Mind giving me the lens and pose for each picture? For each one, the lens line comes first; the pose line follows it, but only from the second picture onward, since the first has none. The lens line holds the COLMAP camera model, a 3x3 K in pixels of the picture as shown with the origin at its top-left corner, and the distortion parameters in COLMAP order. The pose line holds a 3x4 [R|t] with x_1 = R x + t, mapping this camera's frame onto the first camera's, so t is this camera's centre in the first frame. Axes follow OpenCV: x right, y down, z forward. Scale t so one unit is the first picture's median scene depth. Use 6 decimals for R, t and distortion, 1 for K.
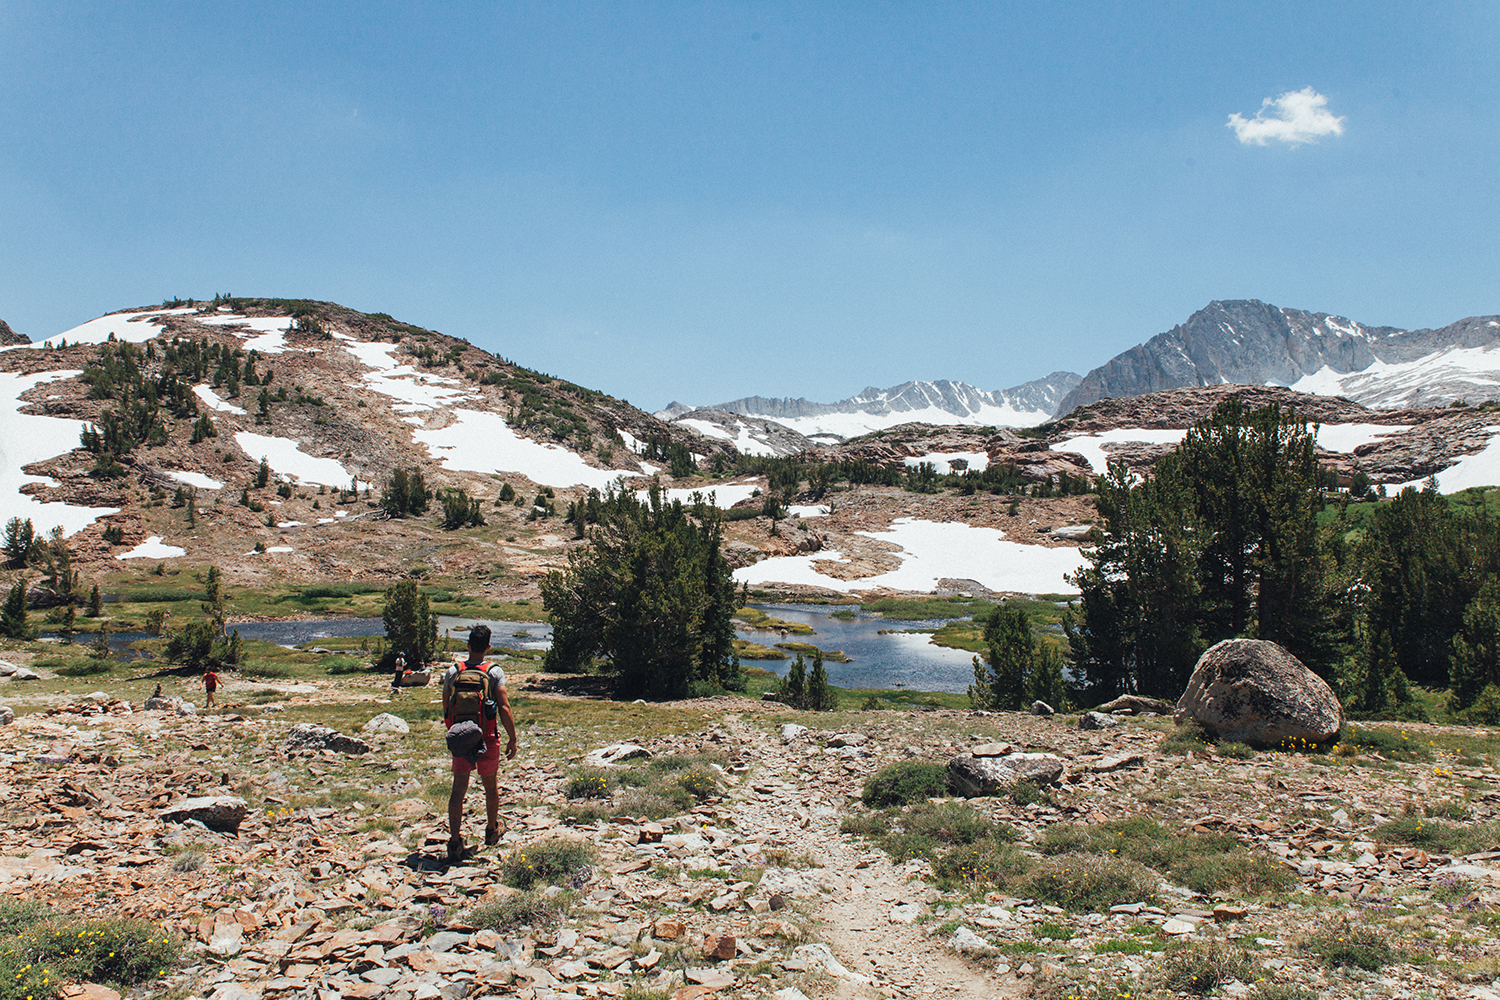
lens RADIAL K [[997.1, 0, 748.5], [0, 997.1, 500.6], [0, 0, 1]] dist [-0.019642, -0.003776]
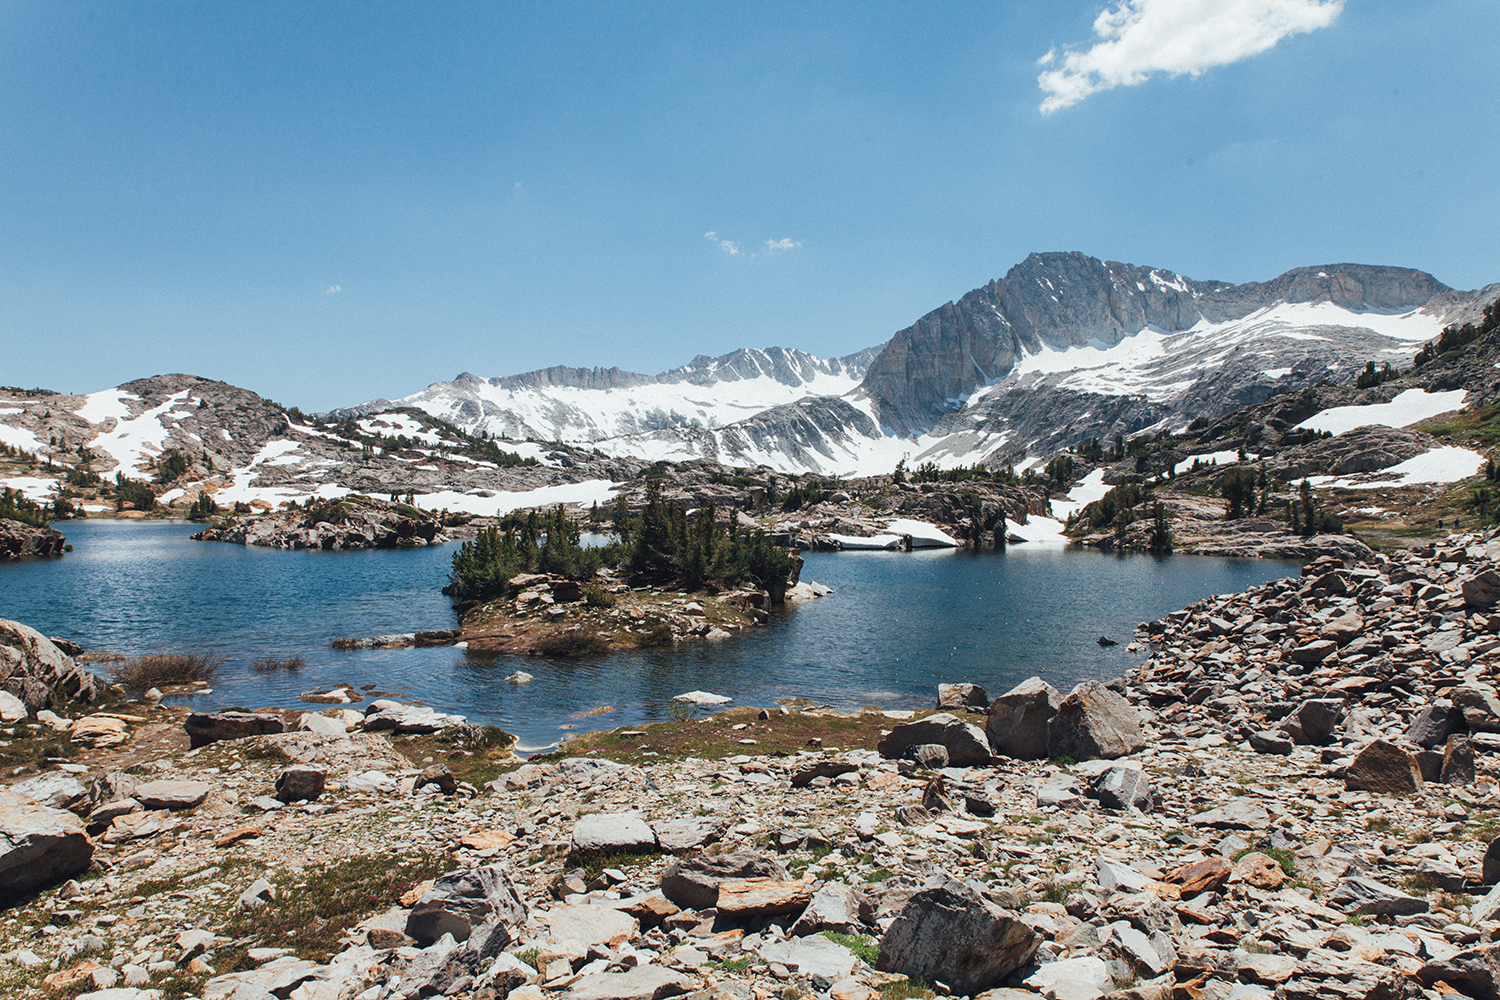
lens RADIAL K [[997.1, 0, 748.5], [0, 997.1, 500.6], [0, 0, 1]] dist [-0.019642, -0.003776]
pose [[0.993789, -0.021887, 0.109104, 0.115831], [0.018929, 0.999426, 0.028080, -0.008247], [-0.109656, -0.025841, 0.993634, 0.134527]]
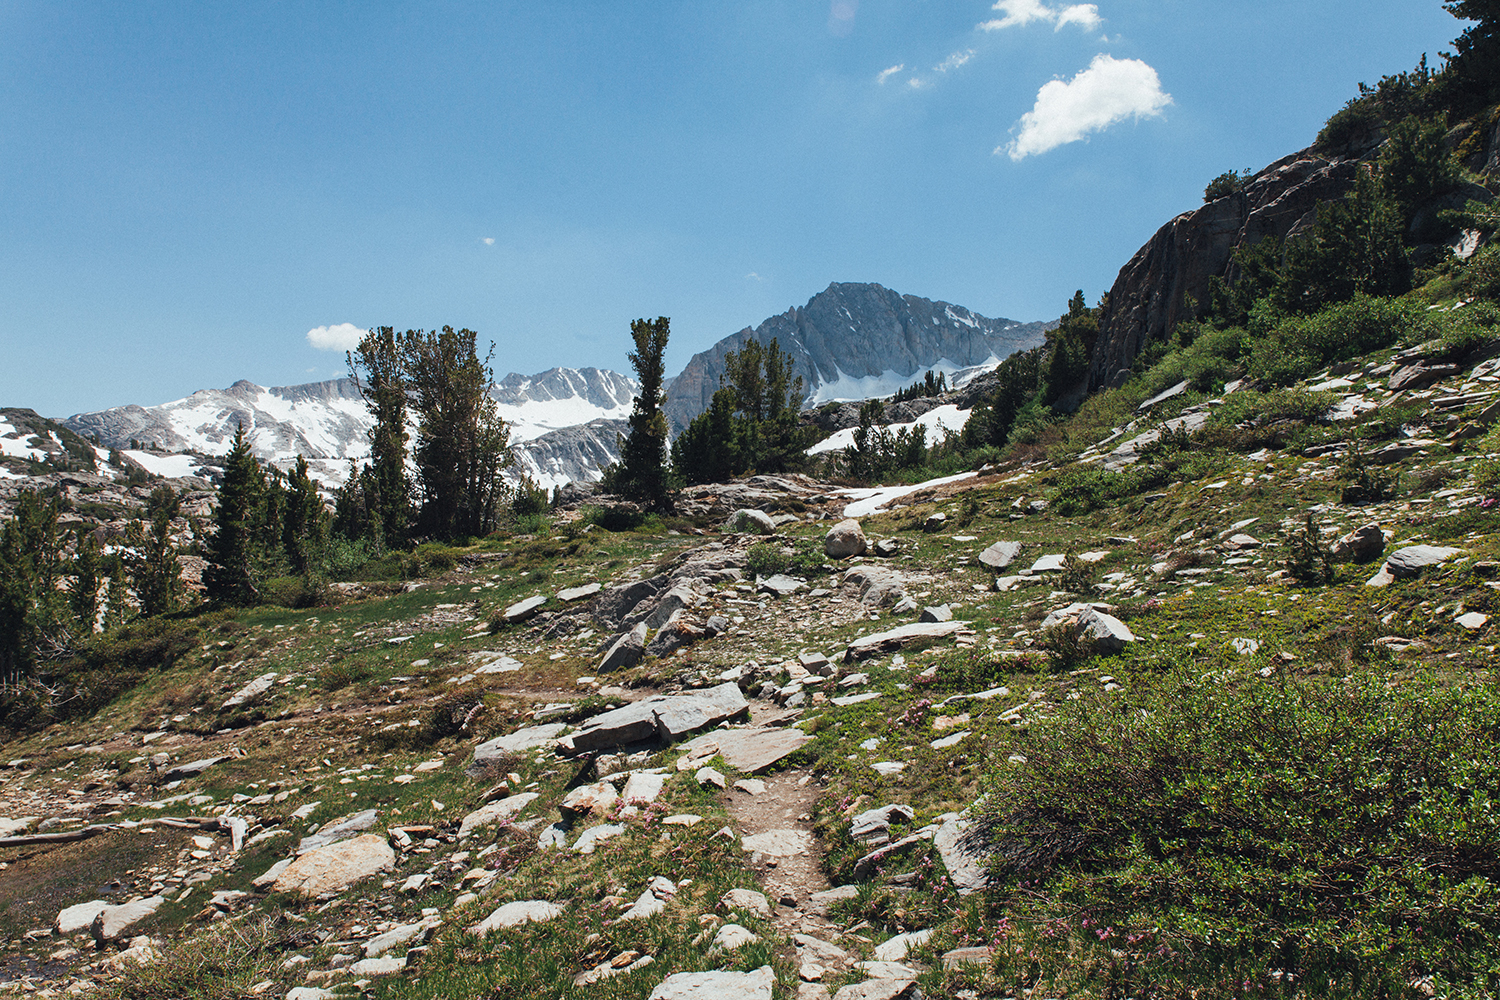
lens RADIAL K [[997.1, 0, 748.5], [0, 997.1, 500.6], [0, 0, 1]] dist [-0.019642, -0.003776]
pose [[0.964039, 0.002883, 0.265746, 0.164416], [-0.004086, 0.999984, 0.003973, -0.008448], [-0.265730, -0.004916, 0.964035, 0.160176]]
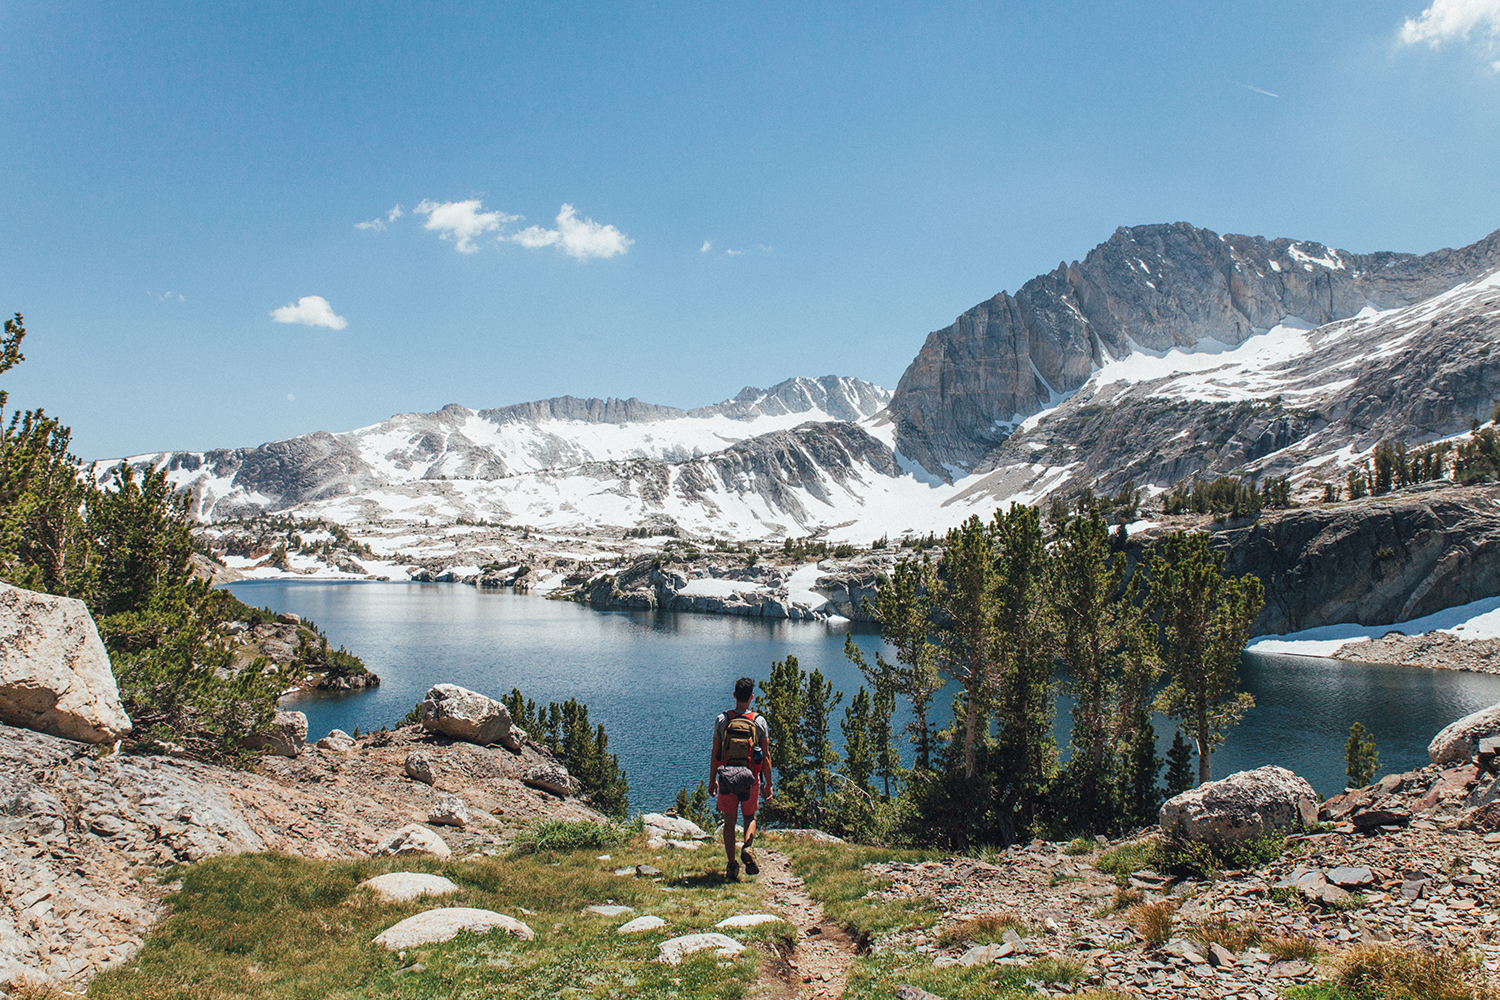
lens RADIAL K [[1017.7, 0, 750.0], [0, 1017.7, 500.0], [0, 0, 1]] dist [-0.011433, -0.004858]
pose [[0.999913, -0.012914, -0.002677, 0.230755], [0.012846, 0.999623, -0.024253, -0.006227], [0.002990, 0.024217, 0.999702, 0.340072]]
